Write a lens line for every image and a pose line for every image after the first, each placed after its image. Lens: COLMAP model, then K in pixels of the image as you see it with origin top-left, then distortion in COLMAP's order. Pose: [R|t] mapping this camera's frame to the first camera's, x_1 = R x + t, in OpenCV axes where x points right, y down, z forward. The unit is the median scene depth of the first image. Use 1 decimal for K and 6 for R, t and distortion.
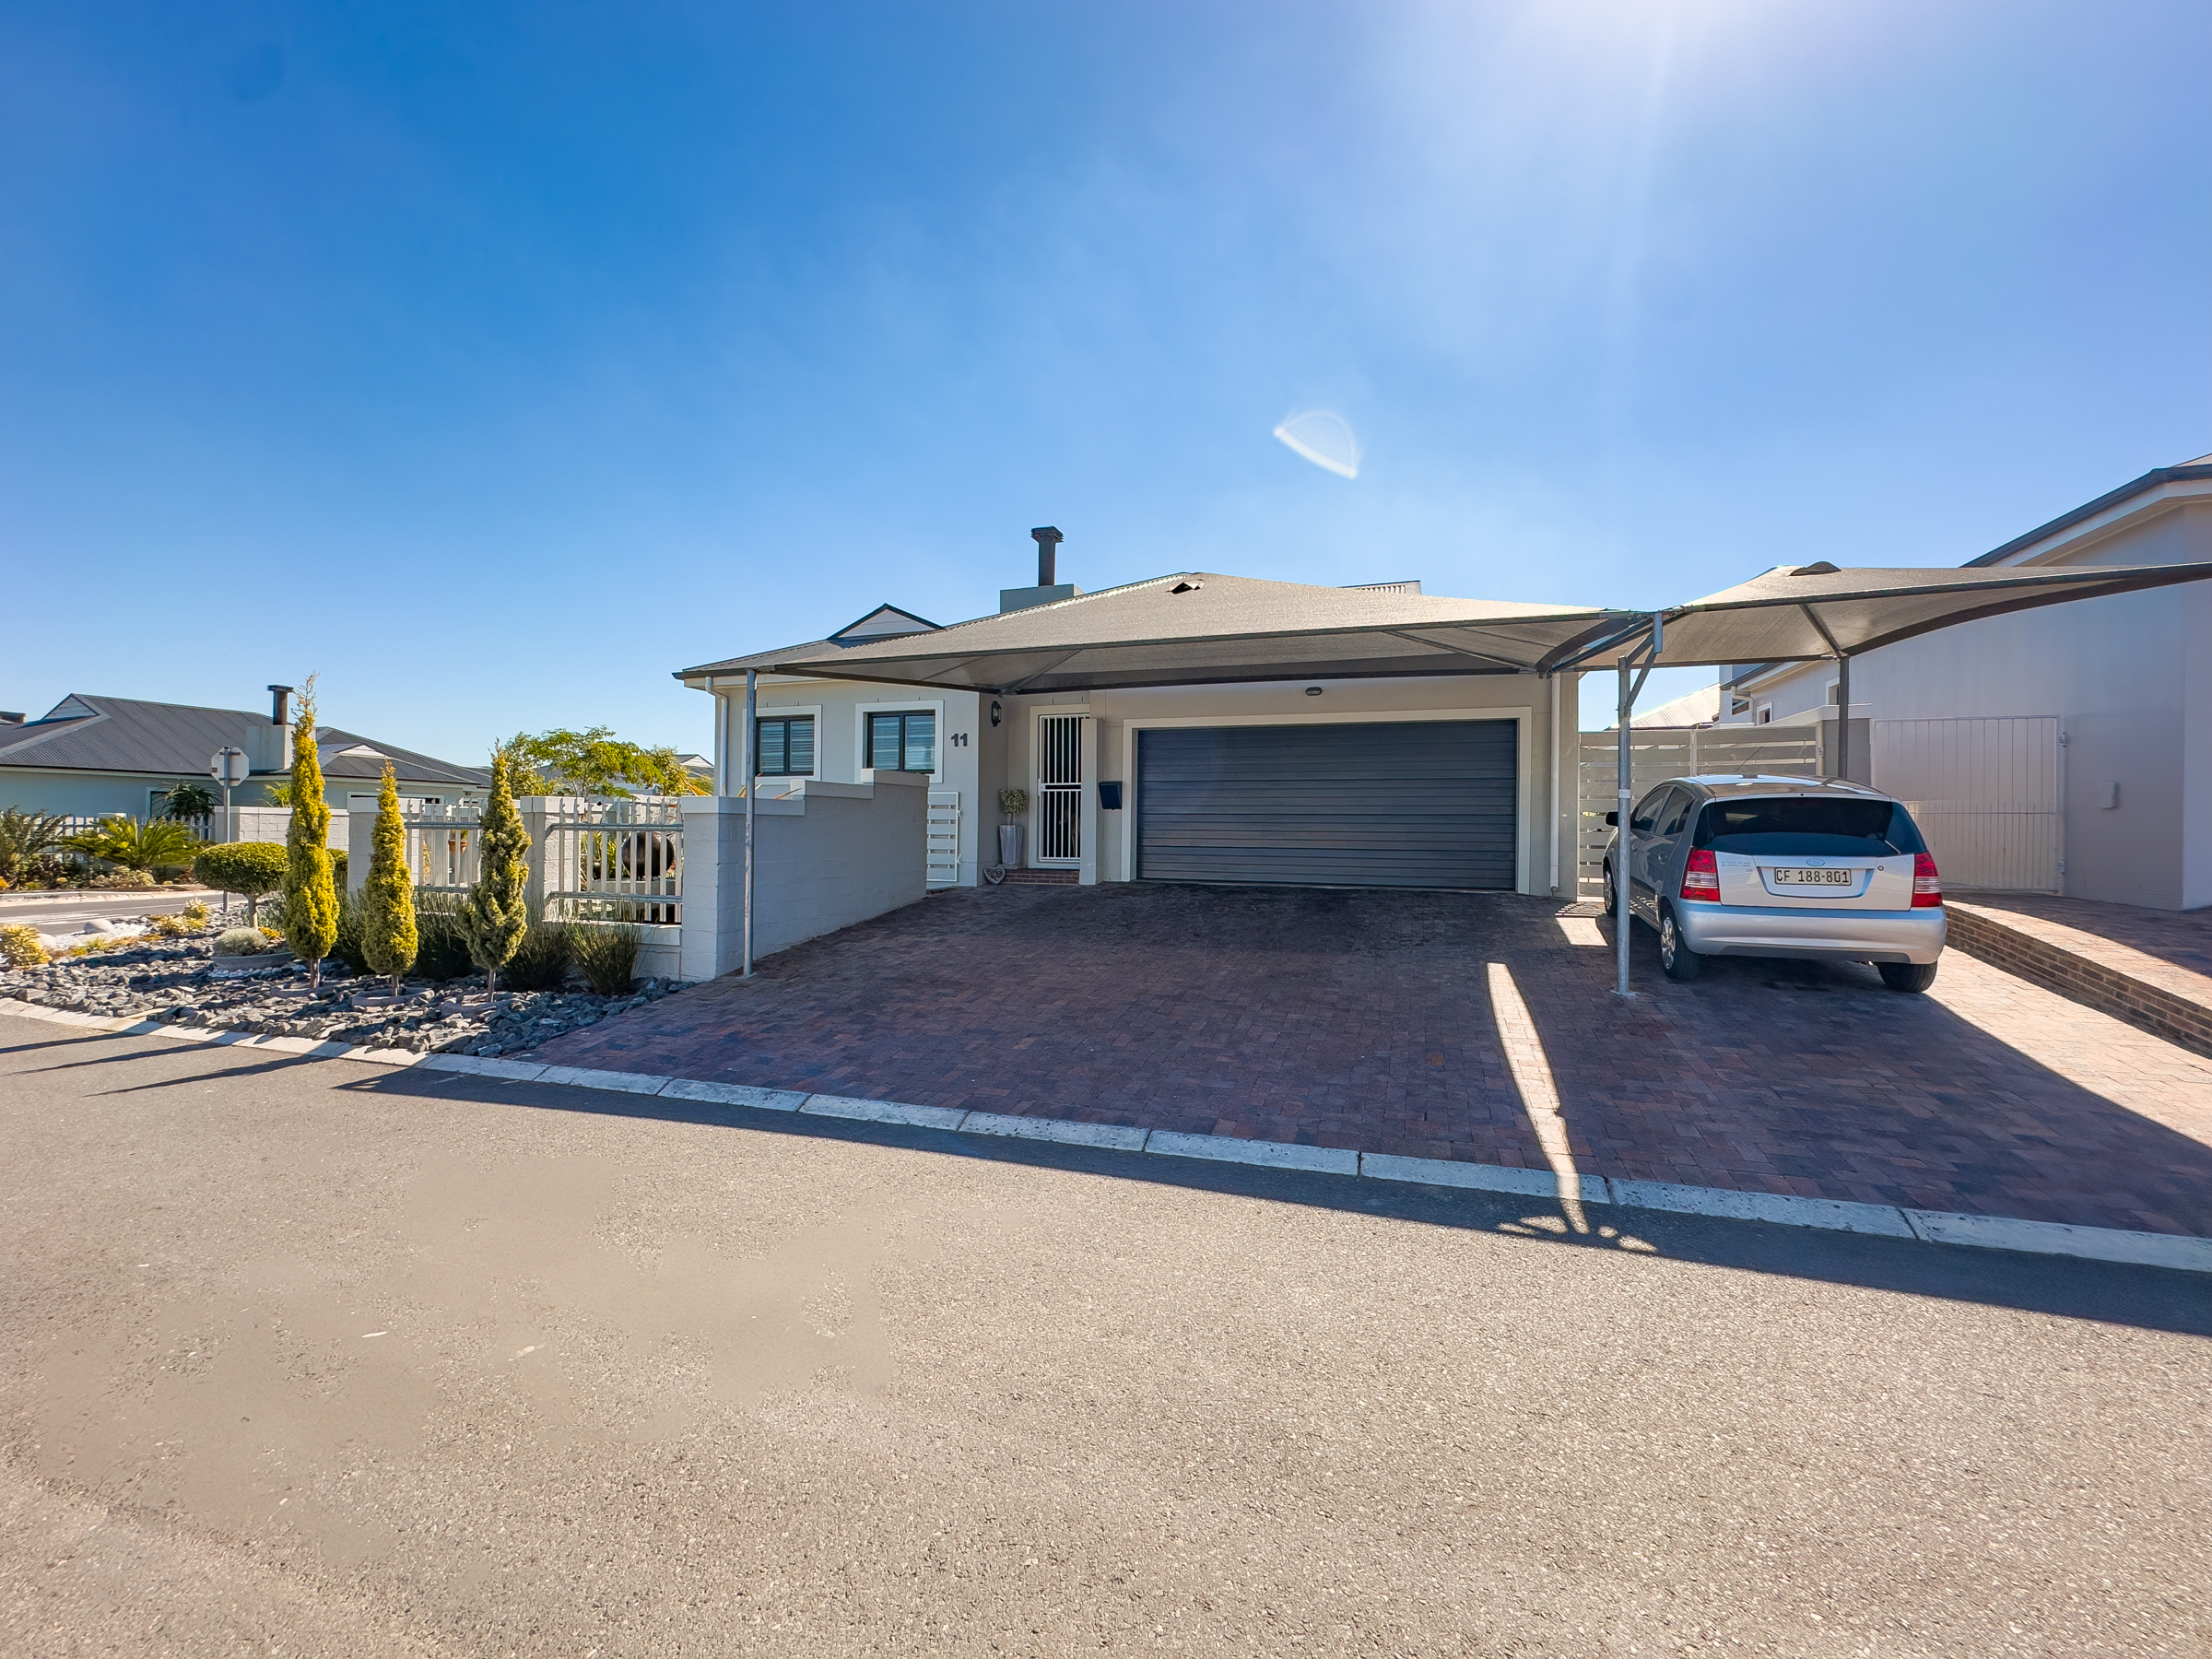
lens RADIAL K [[895.1, 0, 1092.8], [0, 895.1, 822.7], [0, 0, 1]] dist [-0.008007, 0.002449]
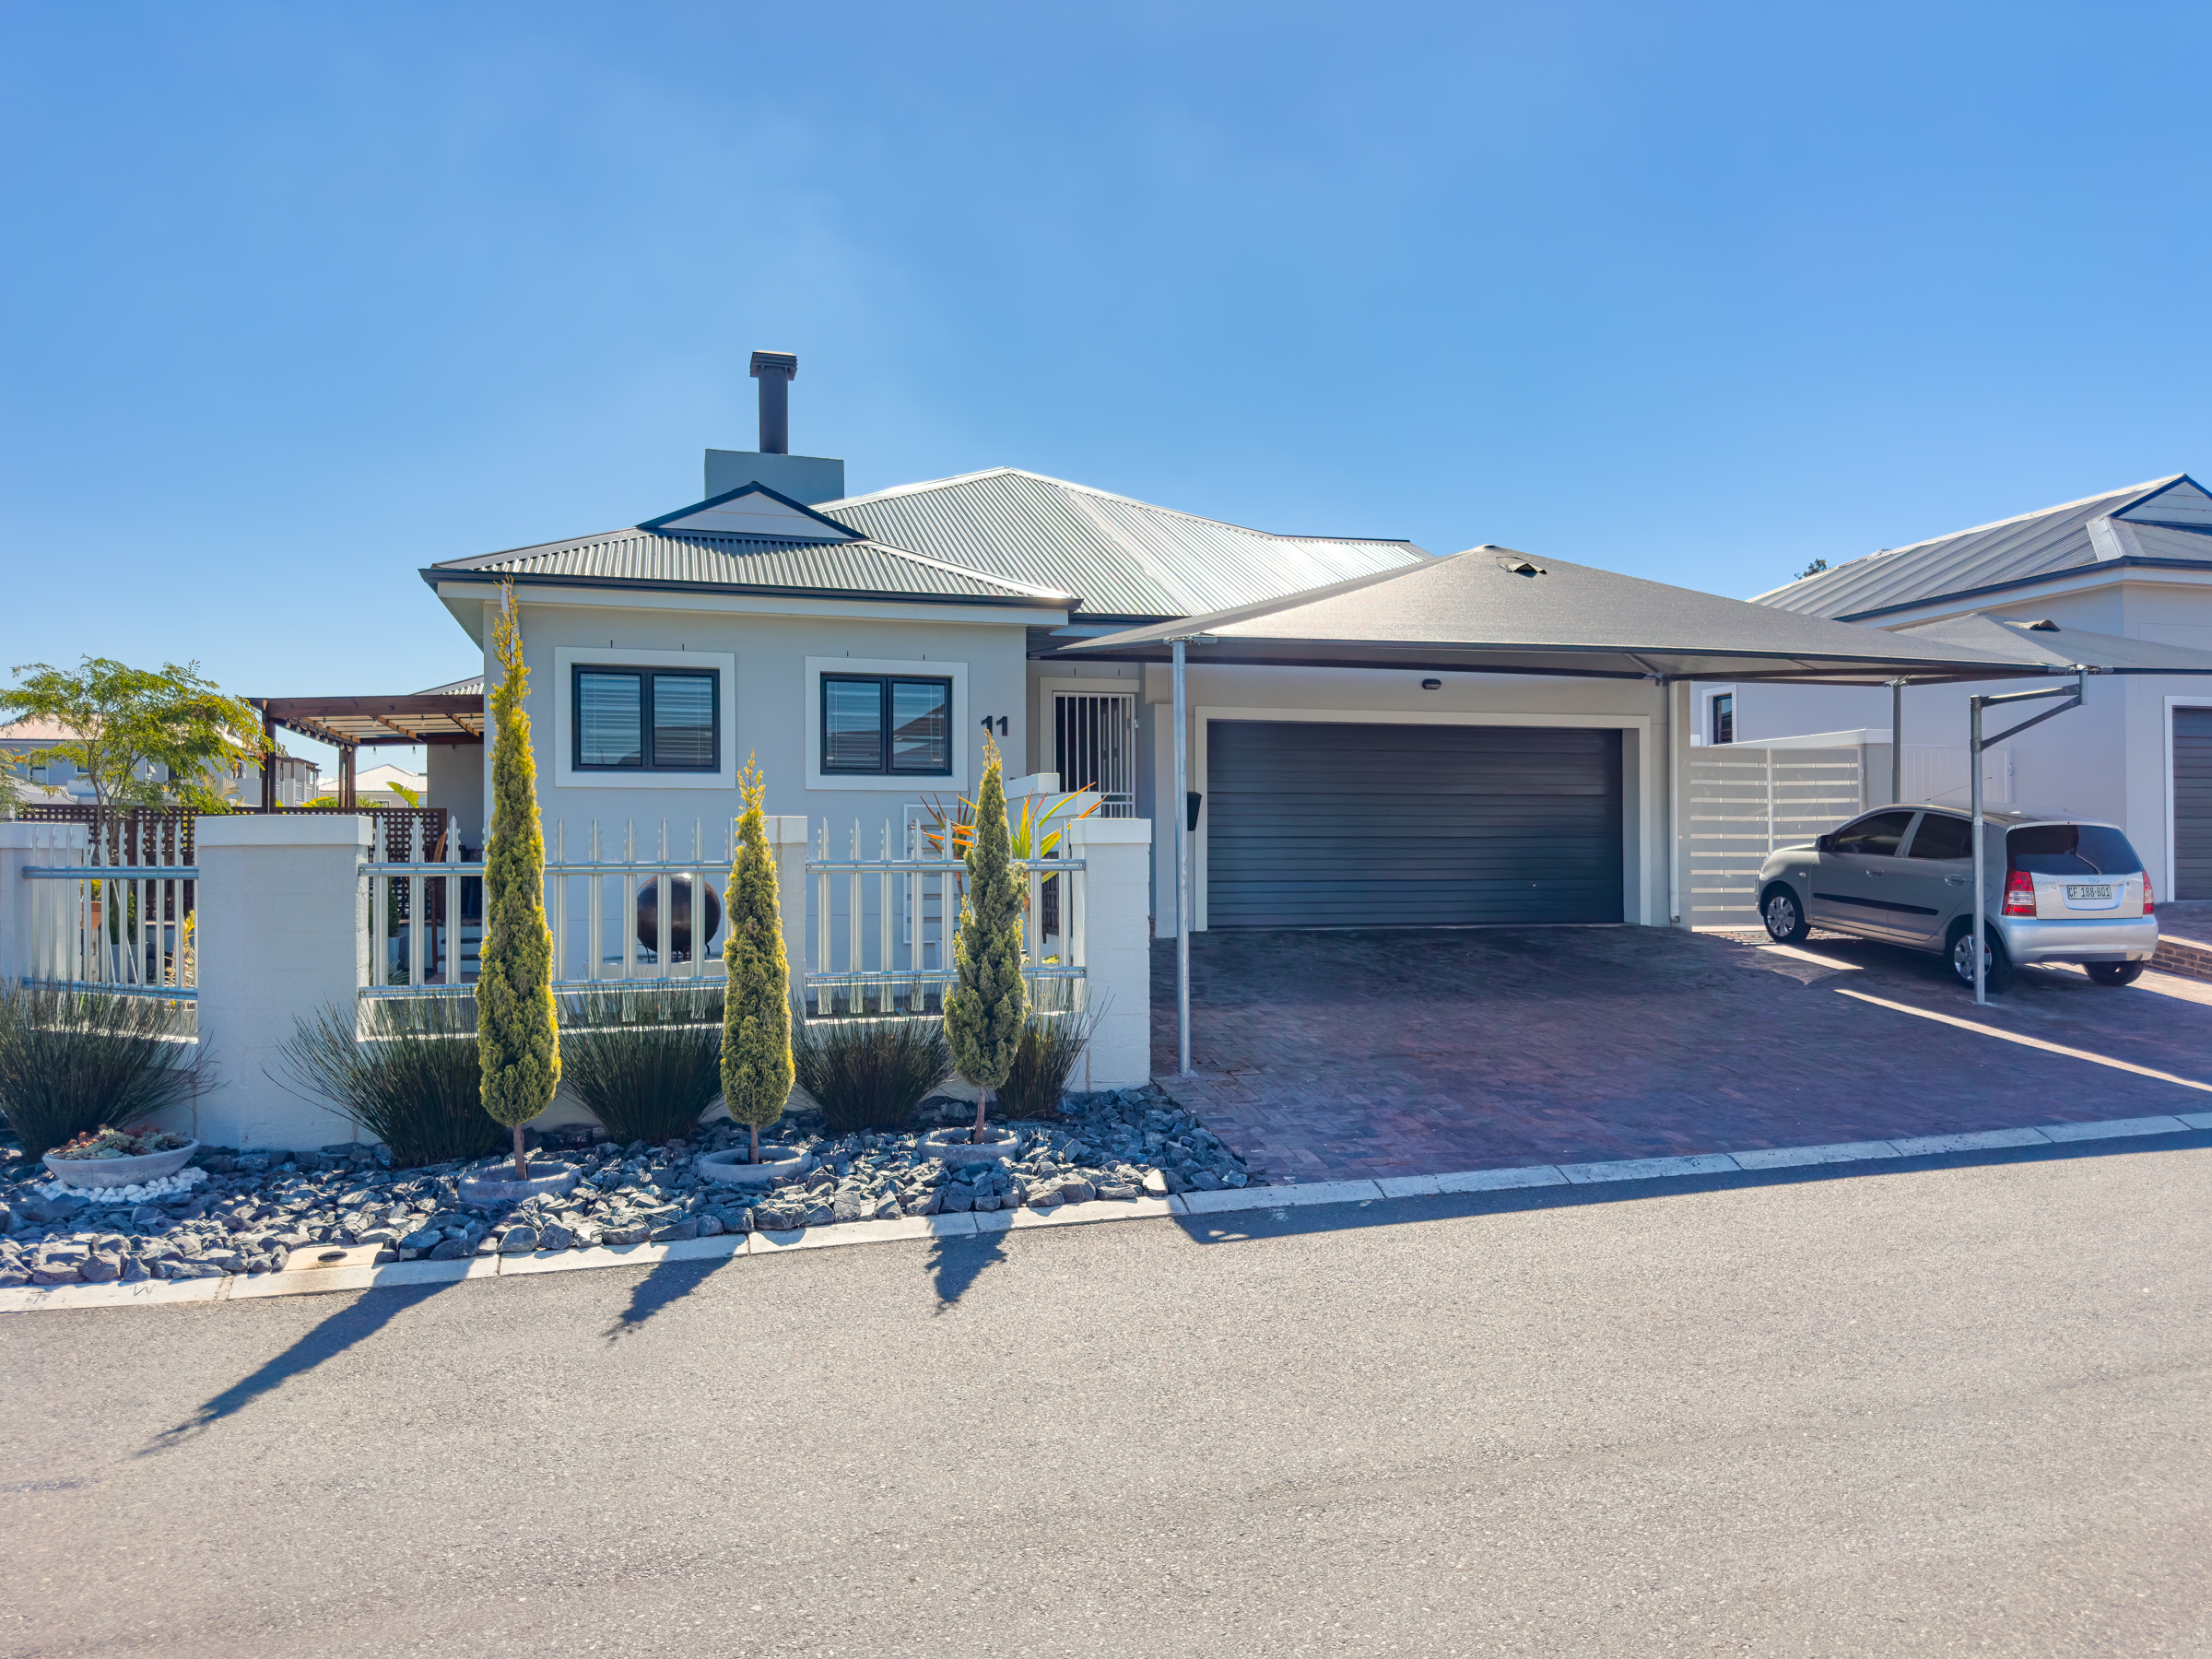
lens RADIAL K [[1574.1, 0, 1101.9], [0, 1574.1, 844.0], [0, 0, 1]] dist [0.058006, -0.074098]
pose [[0.816668, -0.007150, 0.577063, -0.769363], [0.005656, 0.999974, 0.004385, -0.010534], [-0.577080, -0.000317, 0.816688, 0.015431]]
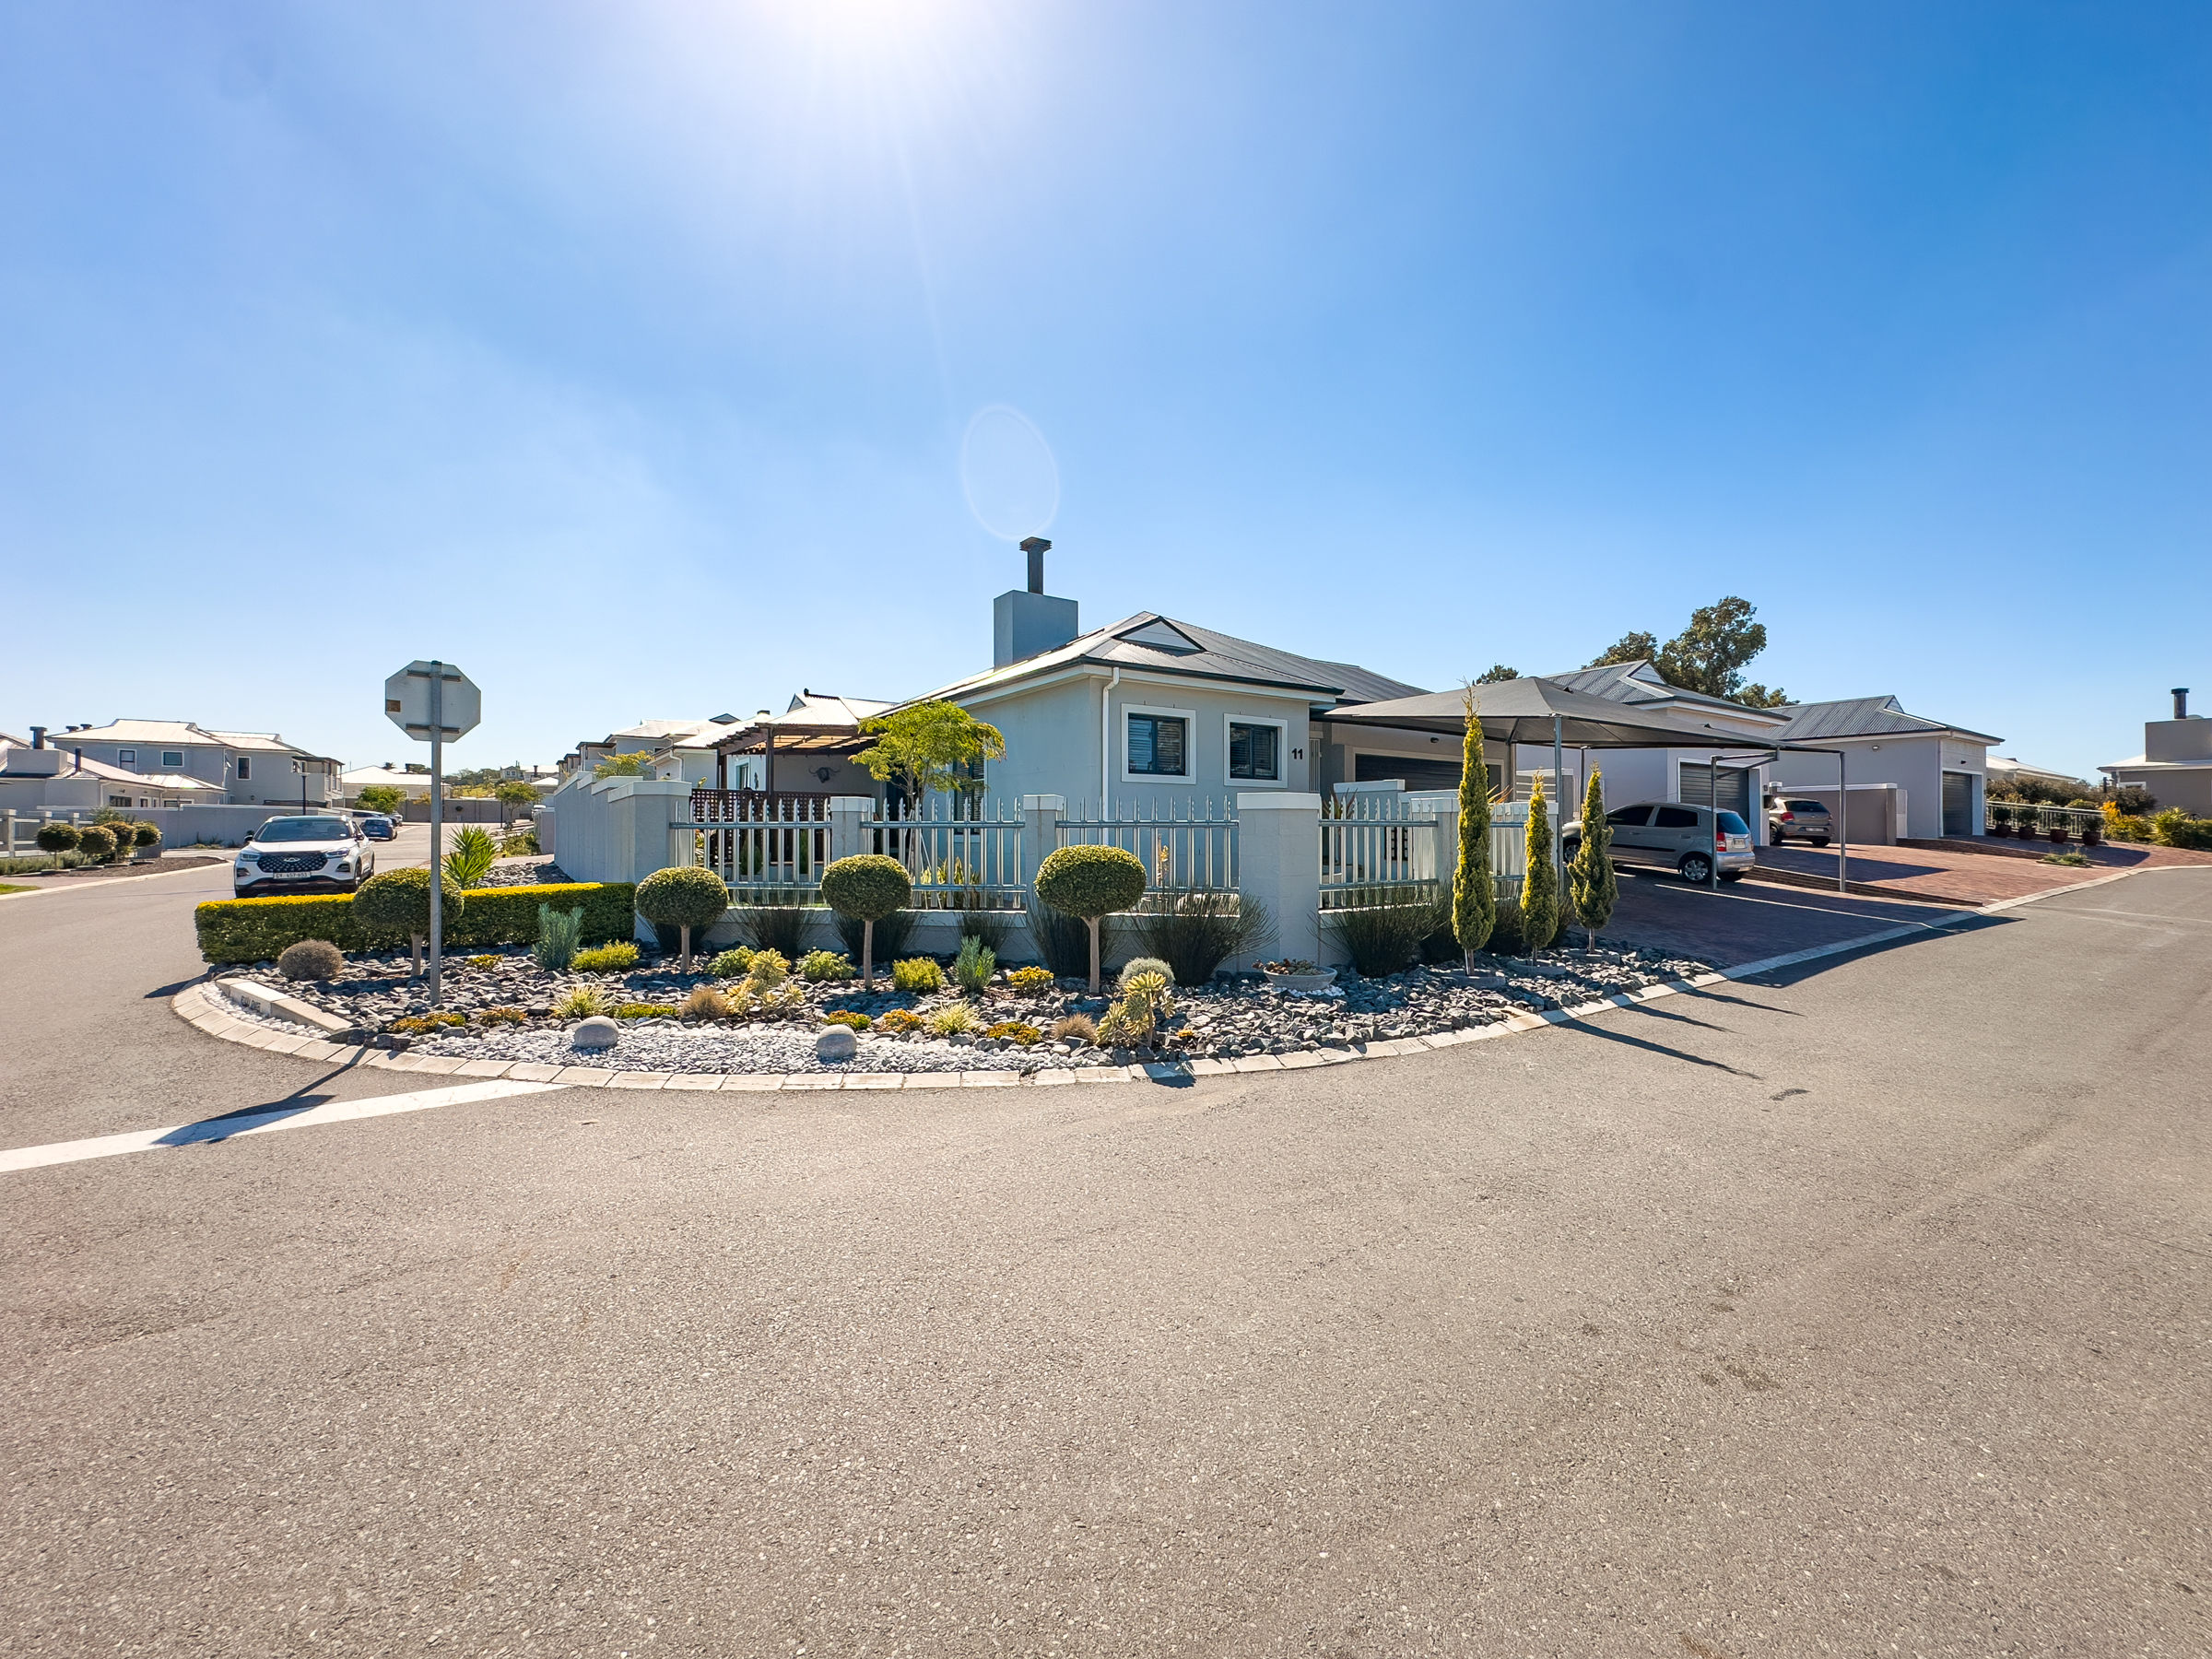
lens RADIAL K [[895.1, 0, 1107.3], [0, 895.1, 826.8], [0, 0, 1]] dist [-0.008007, 0.002449]
pose [[0.591692, -0.005732, 0.806144, -1.353110], [-0.007074, 0.999899, 0.012302, -0.004191], [-0.806133, -0.012981, 0.591592, 0.483575]]
